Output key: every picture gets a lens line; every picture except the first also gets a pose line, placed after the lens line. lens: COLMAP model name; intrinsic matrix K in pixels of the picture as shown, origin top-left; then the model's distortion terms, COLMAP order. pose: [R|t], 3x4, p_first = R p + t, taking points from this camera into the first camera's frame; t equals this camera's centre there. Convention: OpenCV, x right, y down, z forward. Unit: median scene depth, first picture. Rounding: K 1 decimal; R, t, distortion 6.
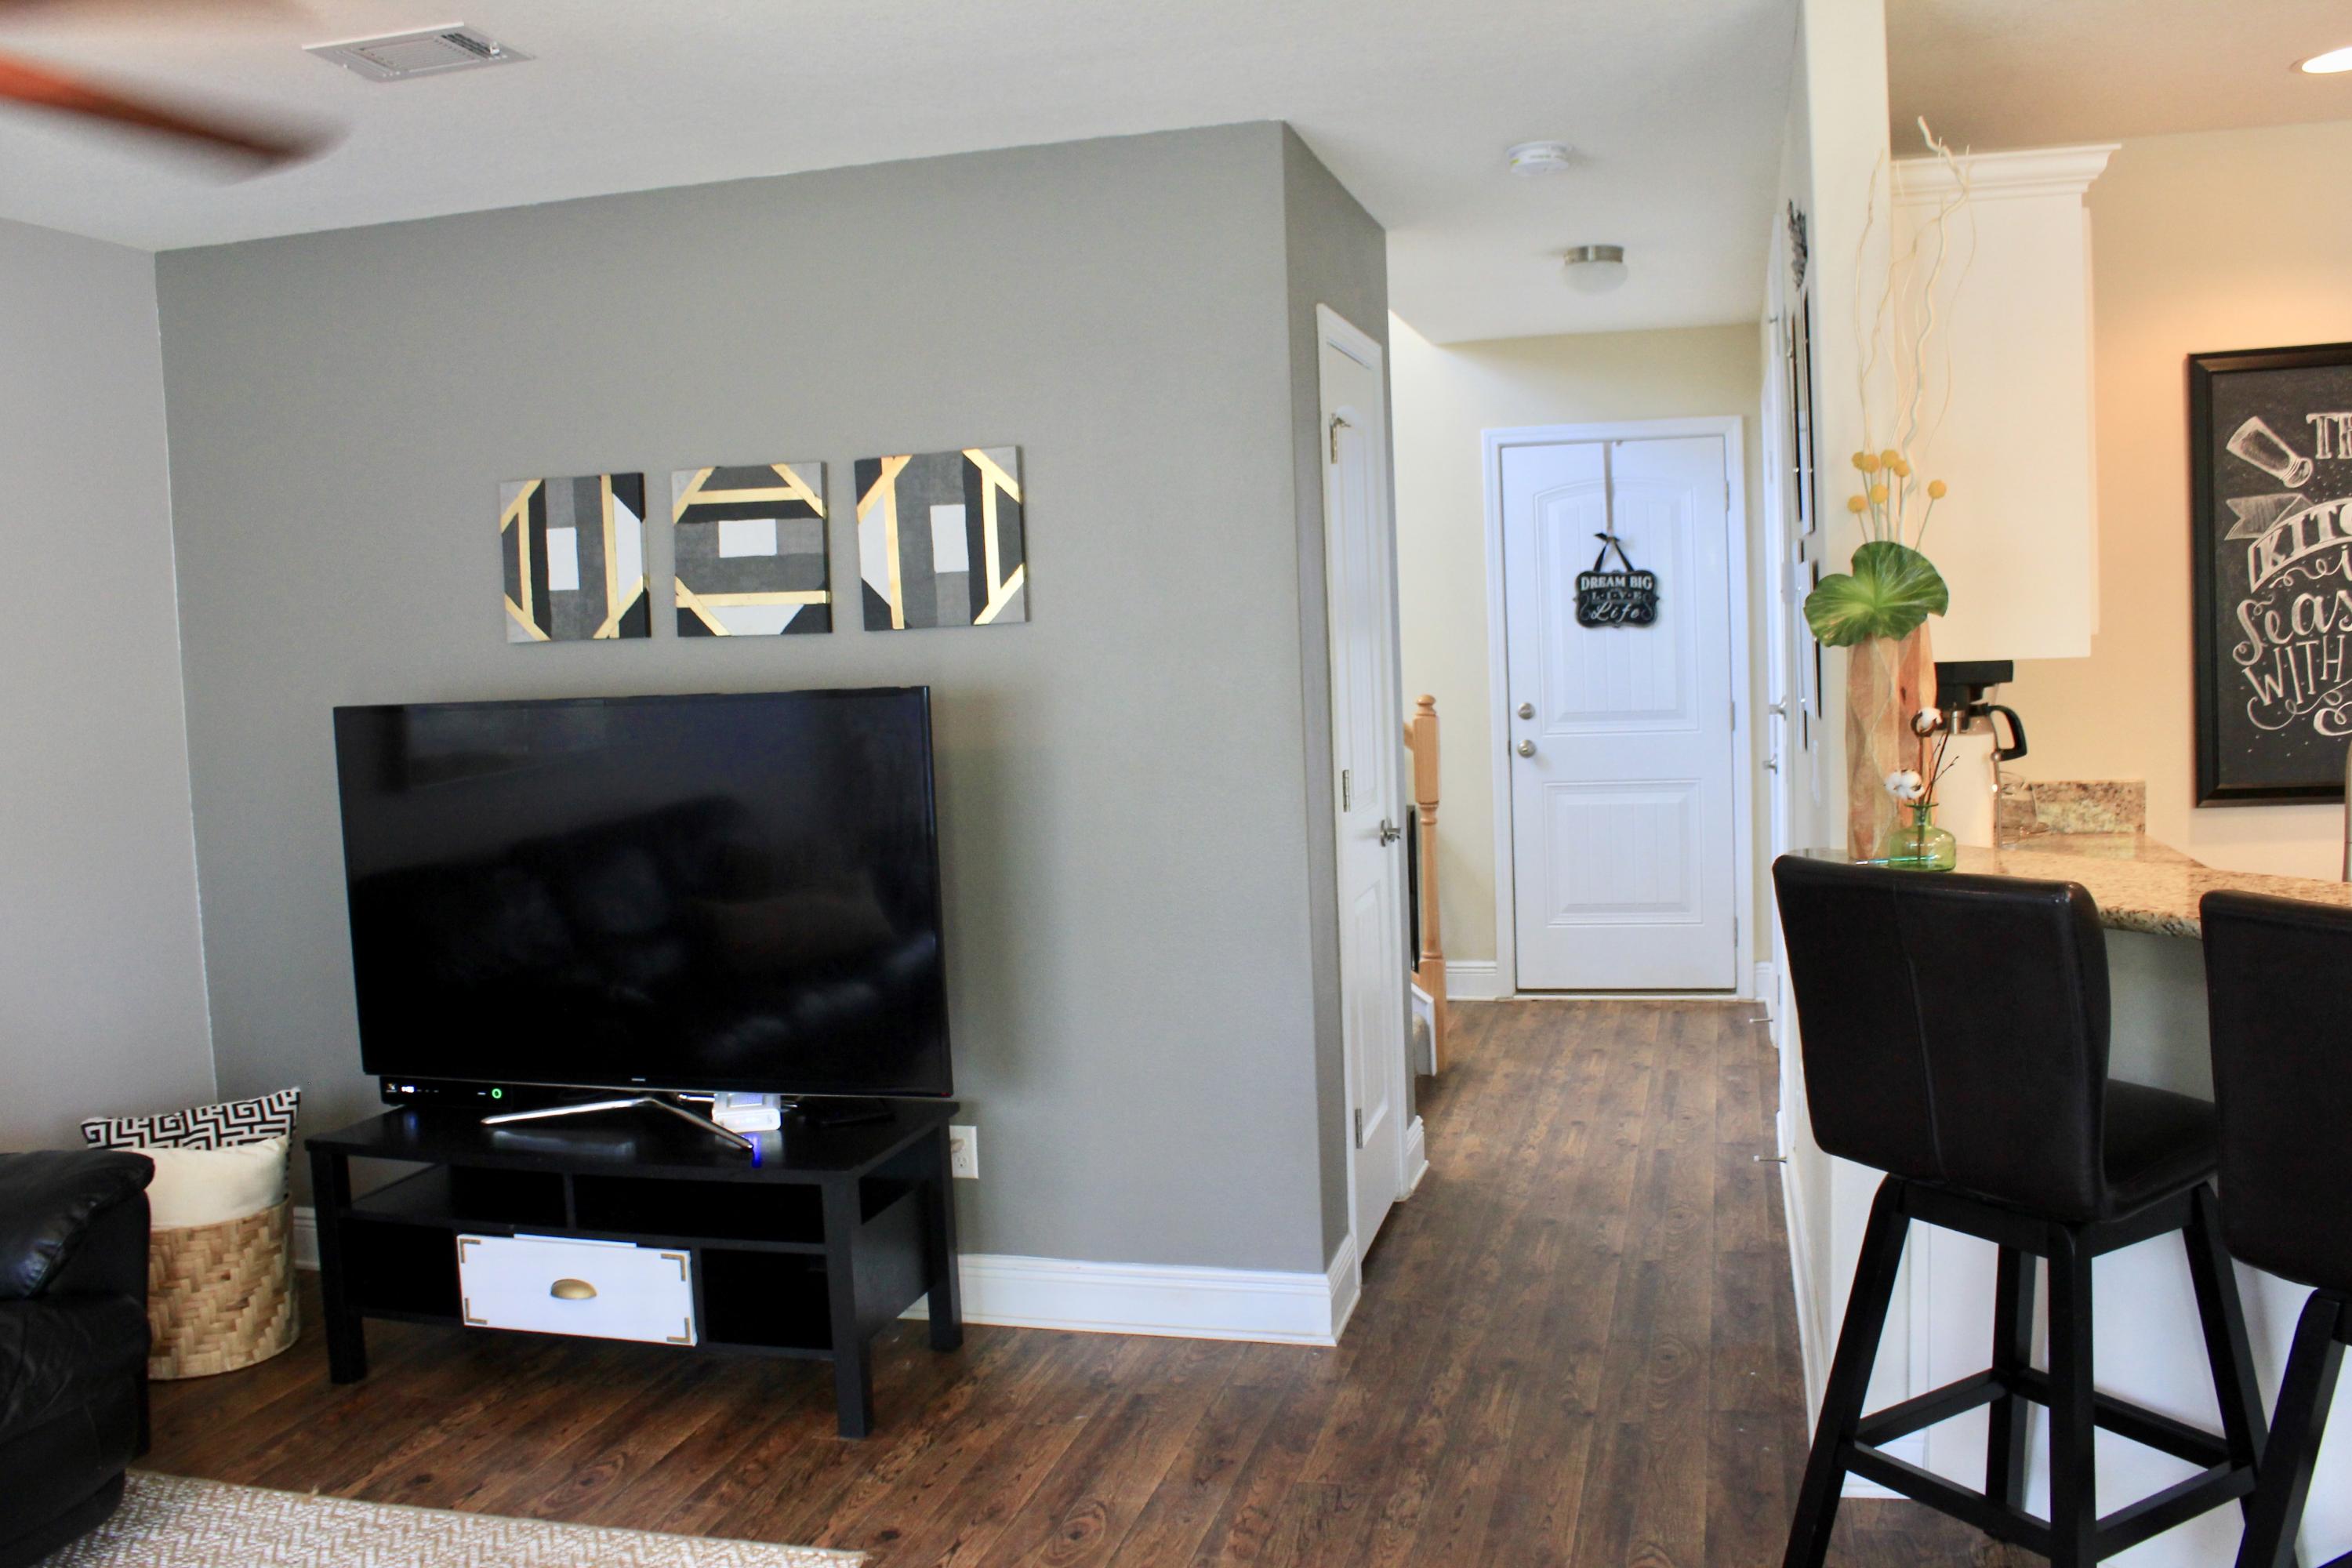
lens RADIAL K [[1957.1, 0, 1187.3], [0, 1957.1, 780.4], [0, 0, 1]] dist [-0.168719, 0.145542]
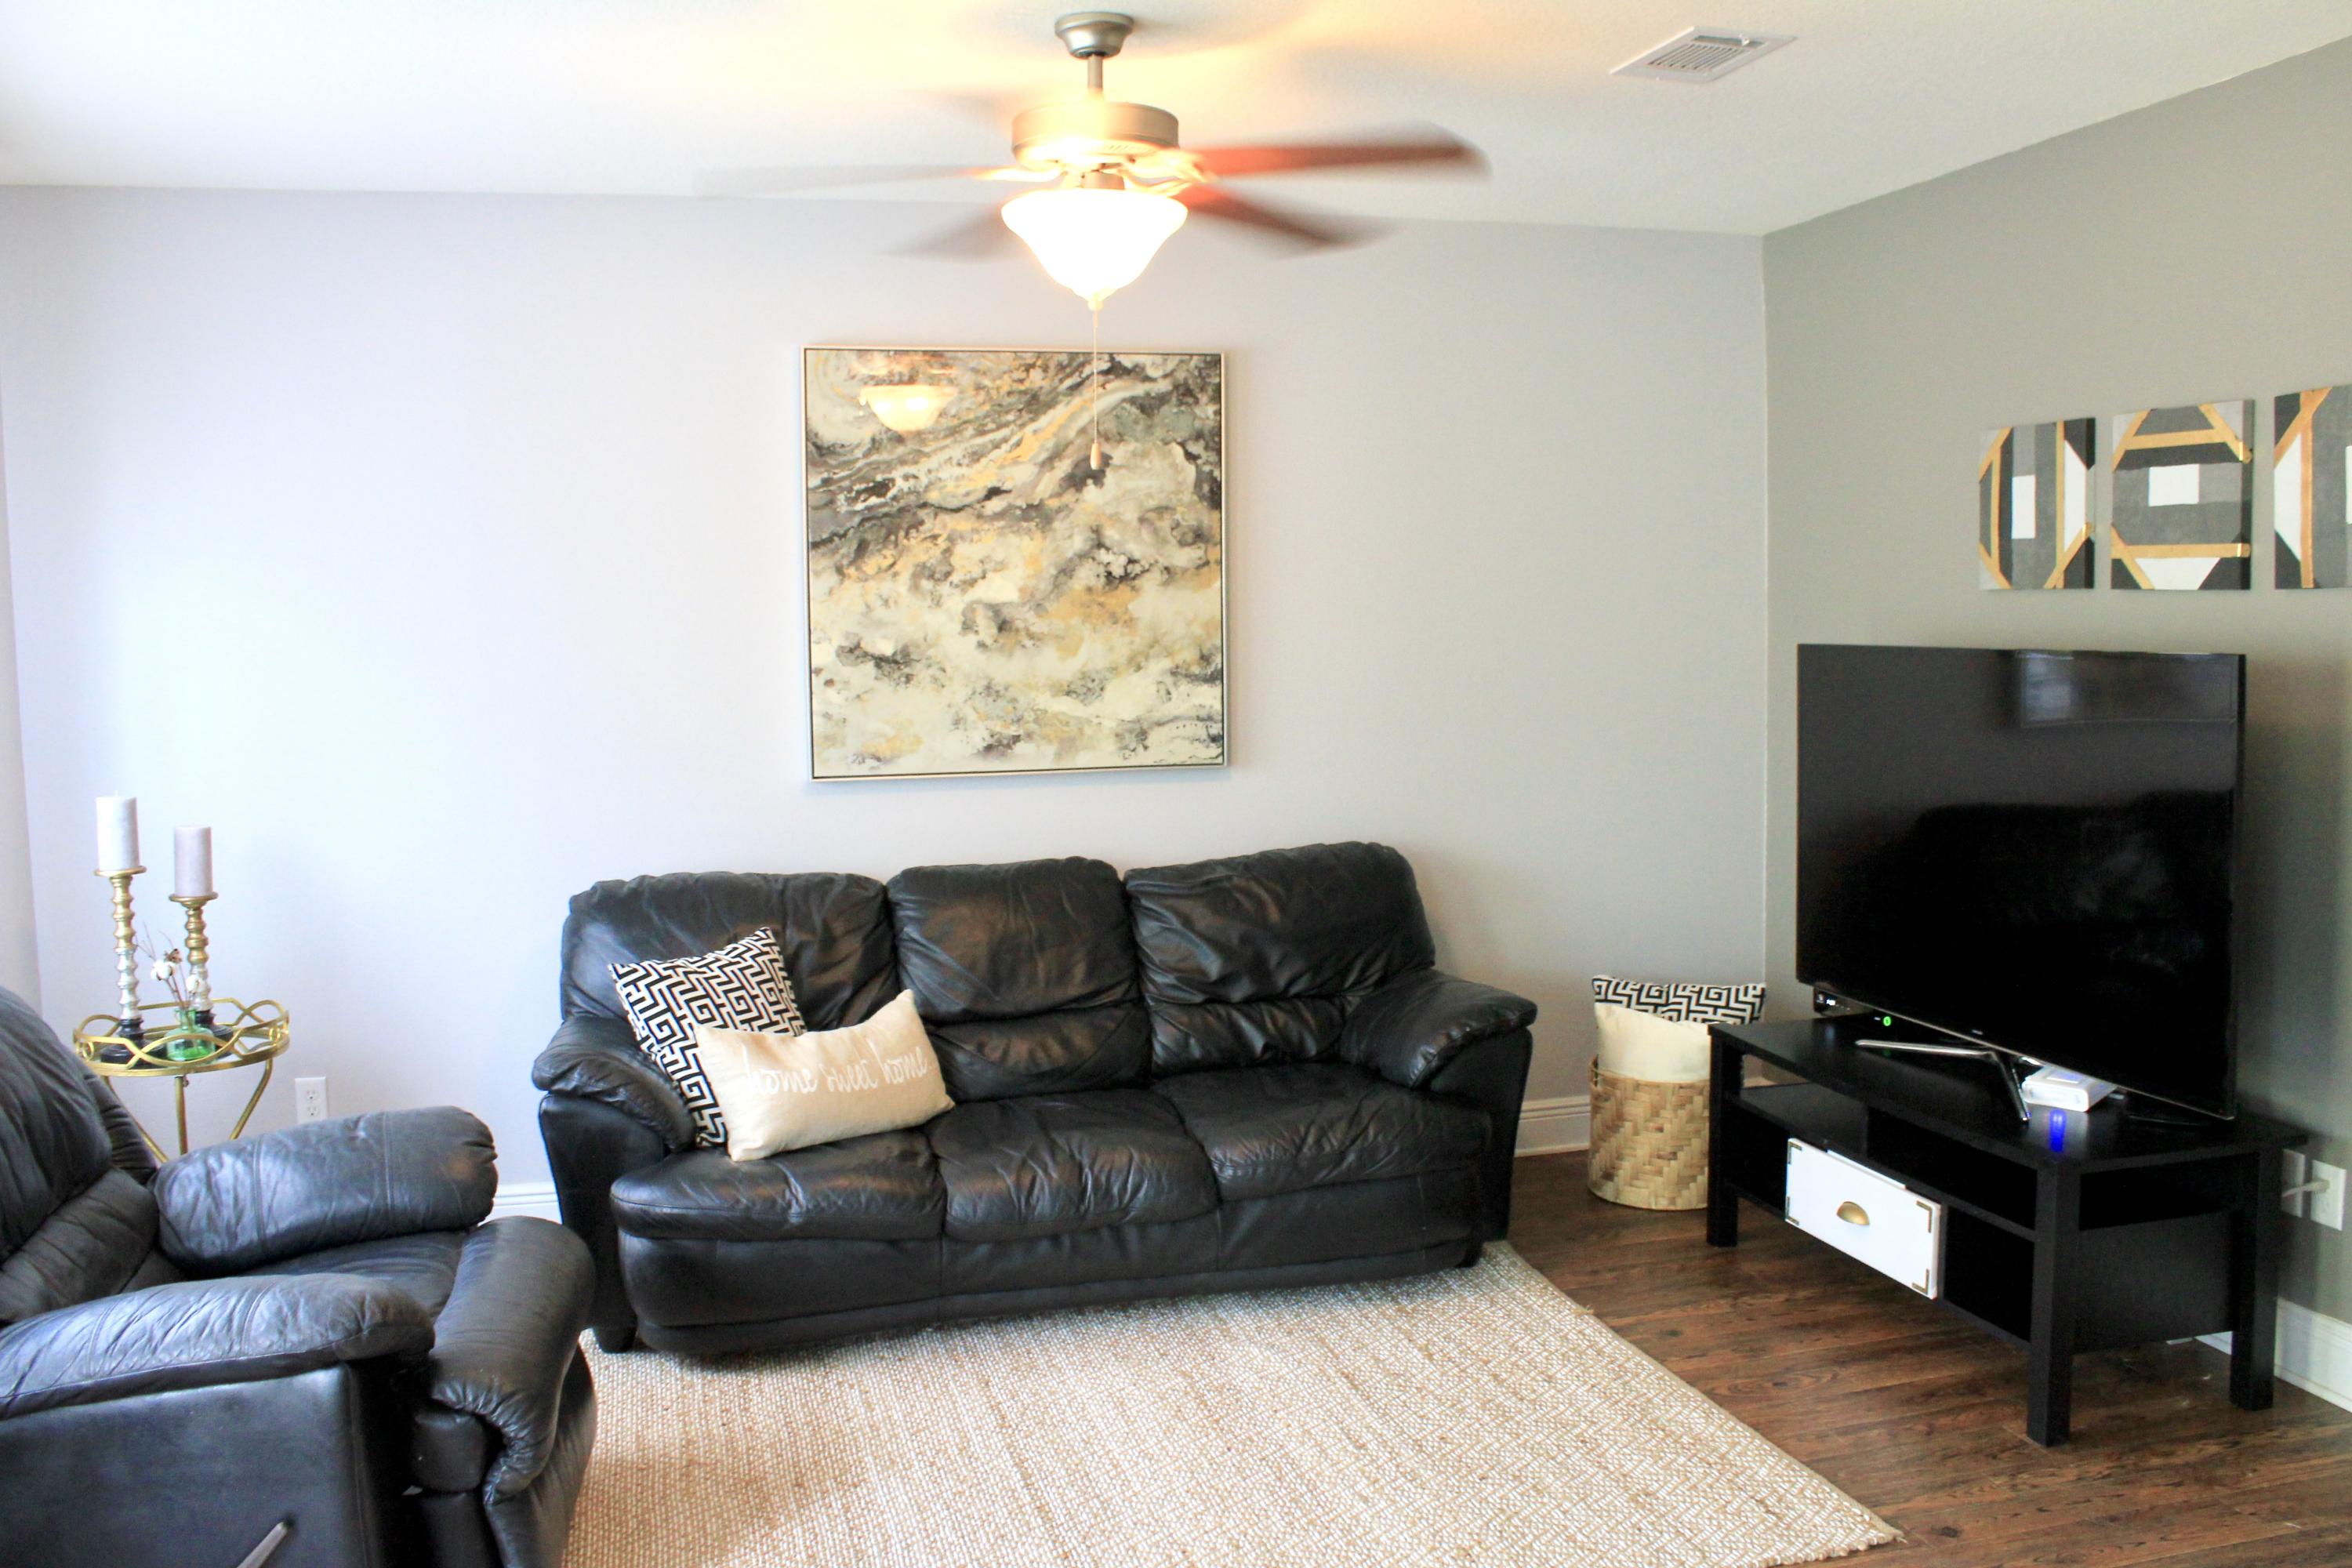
lens RADIAL K [[1957.1, 0, 1187.3], [0, 1957.1, 780.4], [0, 0, 1]] dist [-0.168719, 0.145542]
pose [[0.489618, 0.102925, -0.865841, 0.348548], [-0.069308, 0.994461, 0.079022, -0.023684], [0.869178, 0.021320, 0.494039, 0.149919]]
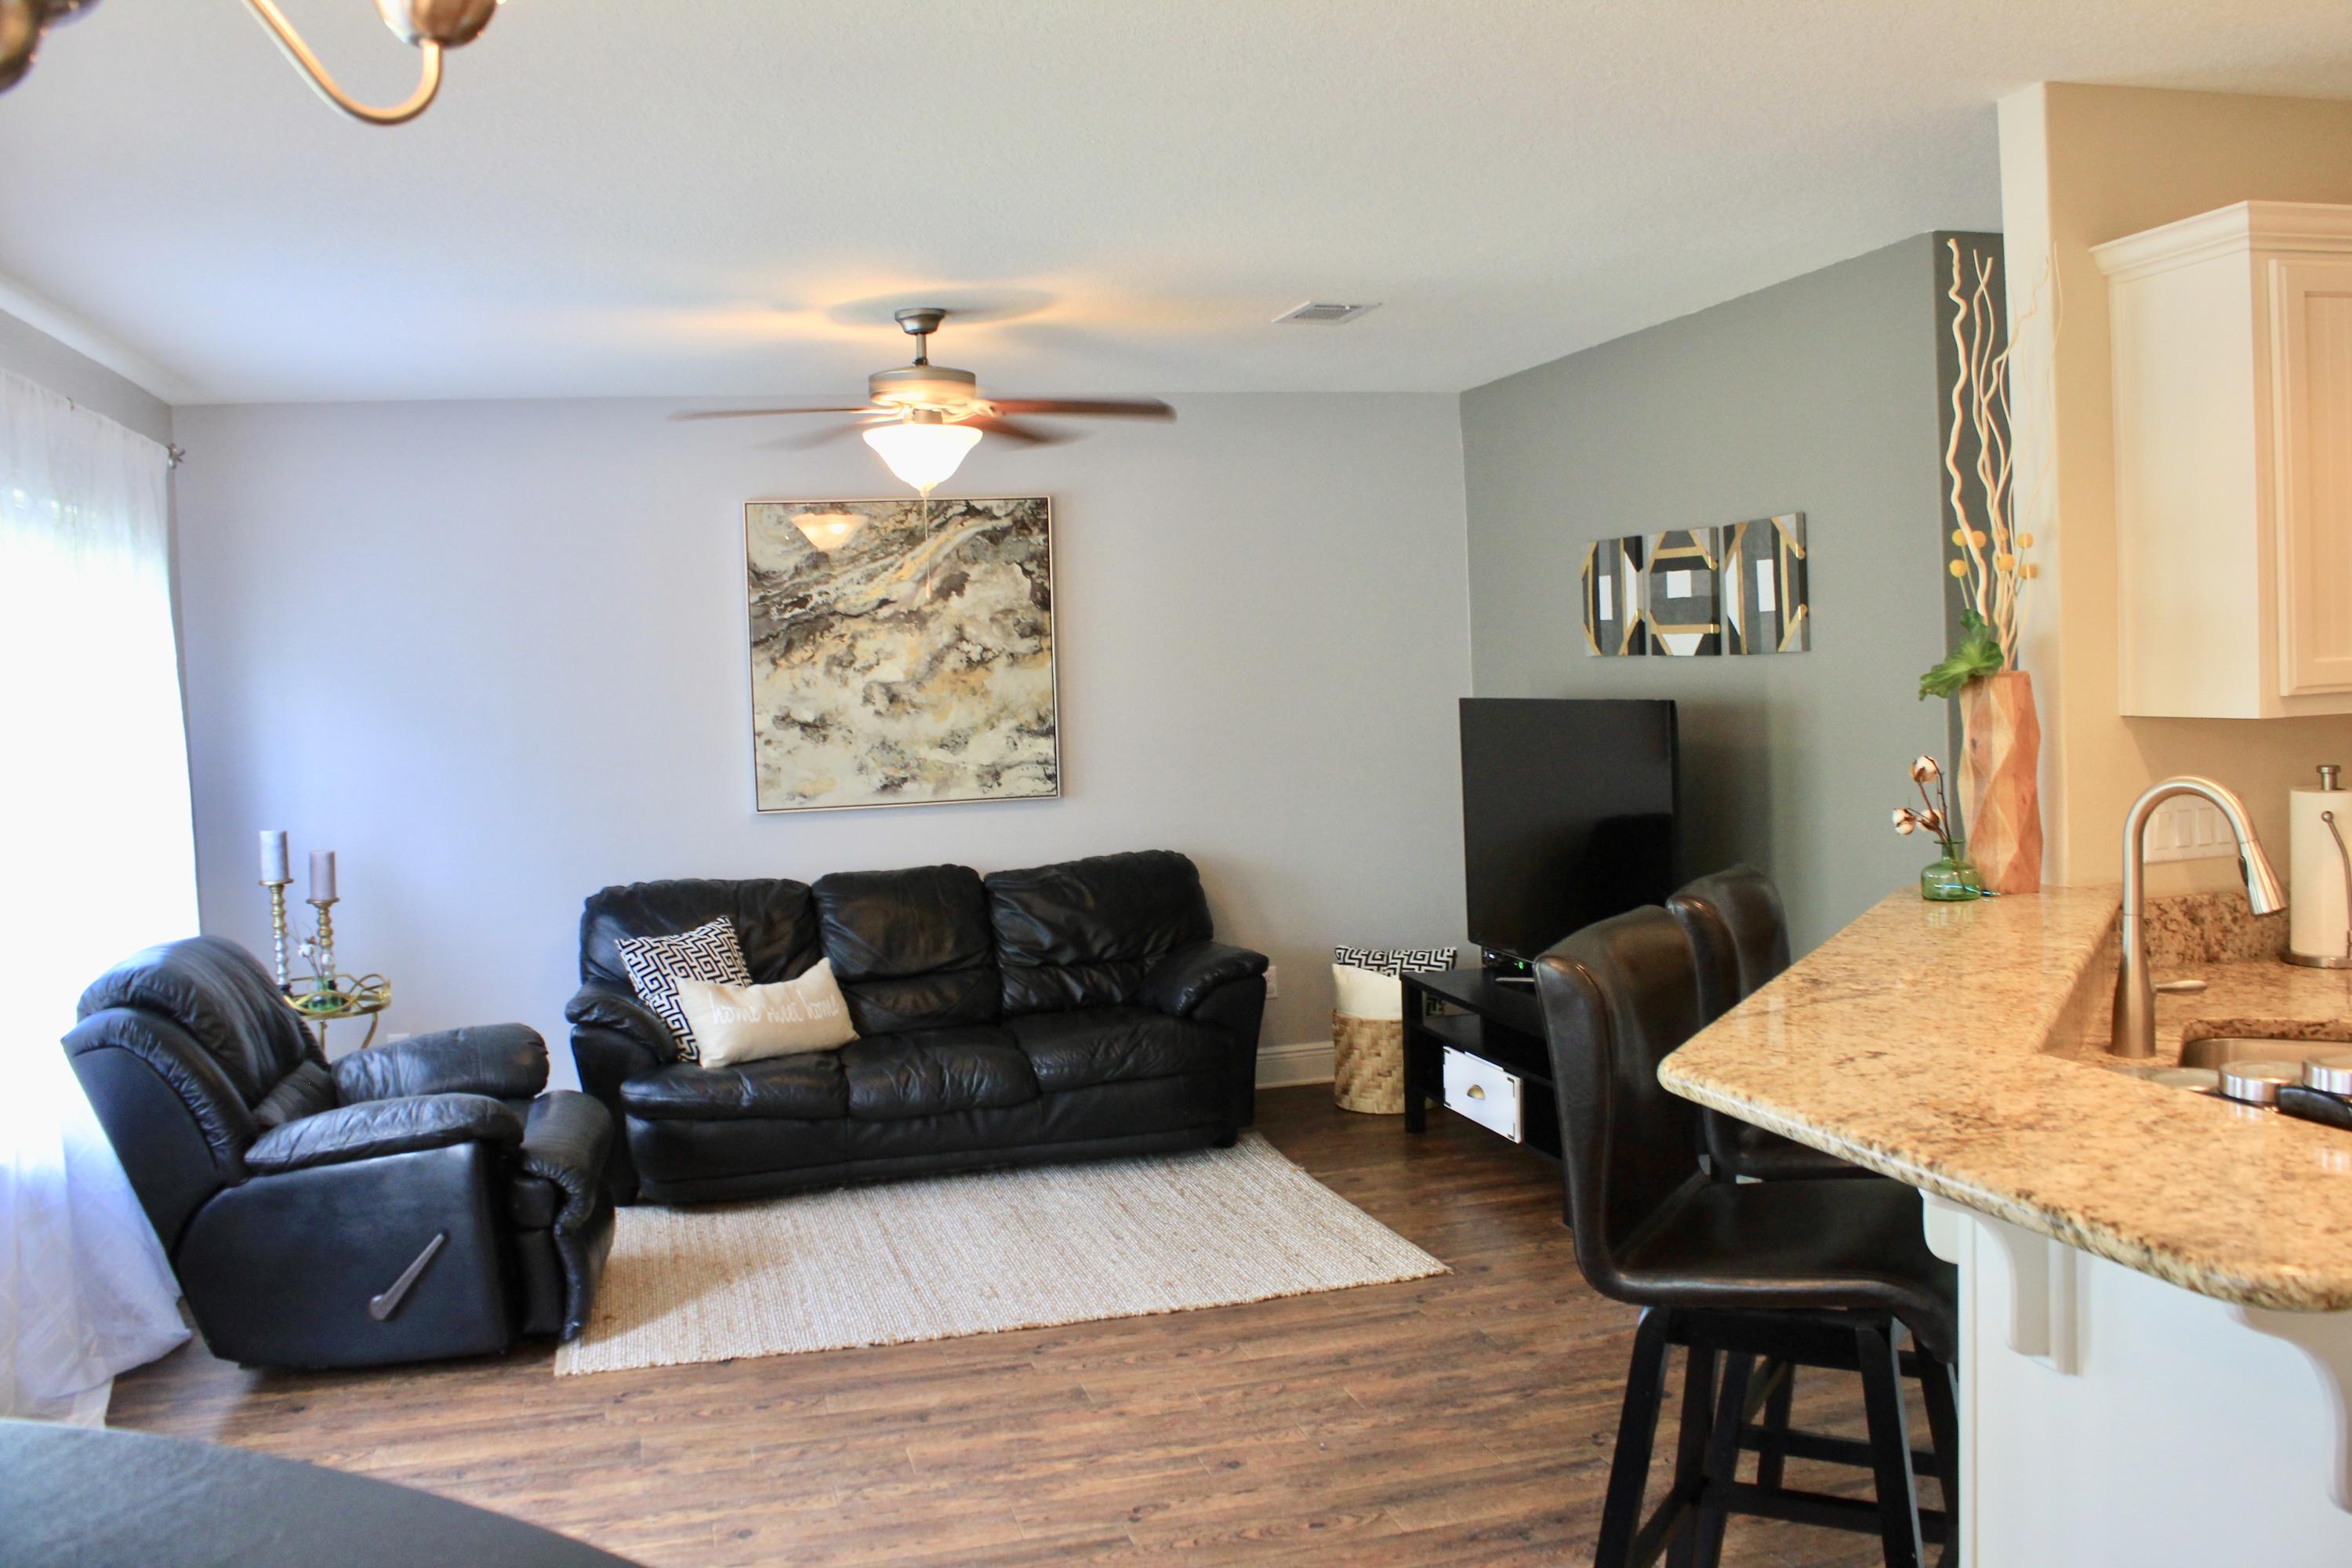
lens RADIAL K [[1985.9, 0, 1193.1], [0, 1985.9, 803.8], [0, 0, 1]] dist [-0.175428, 0.137673]
pose [[0.502599, 0.075726, -0.861197, 0.819264], [-0.048297, 0.997060, 0.059486, -0.038351], [0.863170, 0.011696, 0.504778, 0.017023]]
